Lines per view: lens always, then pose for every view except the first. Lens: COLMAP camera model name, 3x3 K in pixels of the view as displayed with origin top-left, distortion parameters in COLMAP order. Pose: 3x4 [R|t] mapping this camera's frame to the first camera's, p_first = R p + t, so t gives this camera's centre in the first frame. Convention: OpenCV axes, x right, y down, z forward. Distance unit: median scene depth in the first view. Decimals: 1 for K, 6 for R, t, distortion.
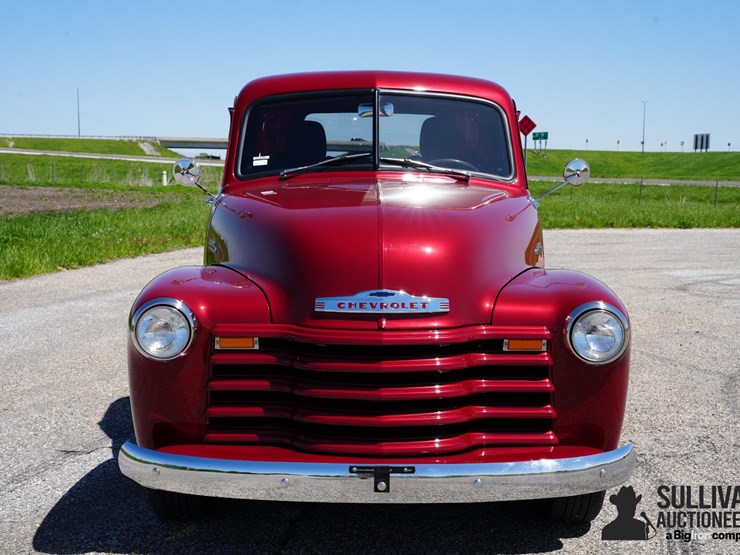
lens RADIAL K [[1371.7, 0, 370.0], [0, 1371.7, 277.5], [0, 0, 1]] dist [0.413218, 0.012136]
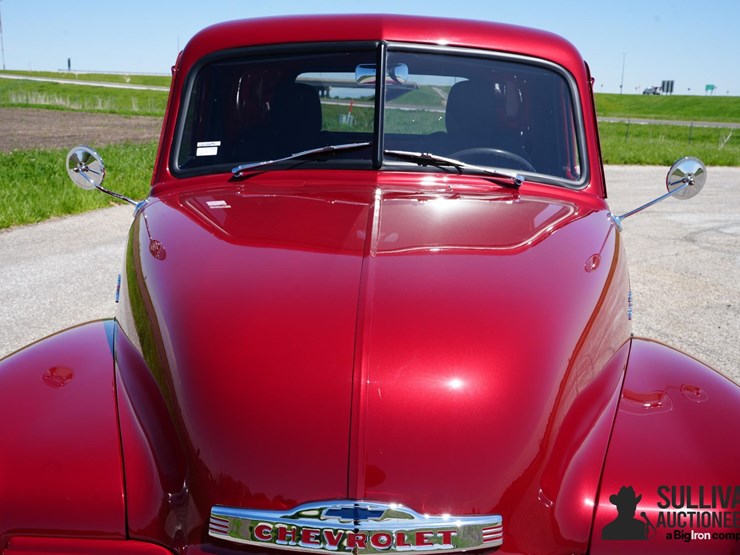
lens RADIAL K [[854.4, 0, 371.9], [0, 854.4, 264.7], [0, 0, 1]] dist [0.089186, 0.001601]
pose [[0.998863, 0.025321, -0.040388, 0.018906], [-0.020181, 0.992208, 0.122946, -0.081476], [0.043186, -0.121991, 0.991591, 0.581766]]
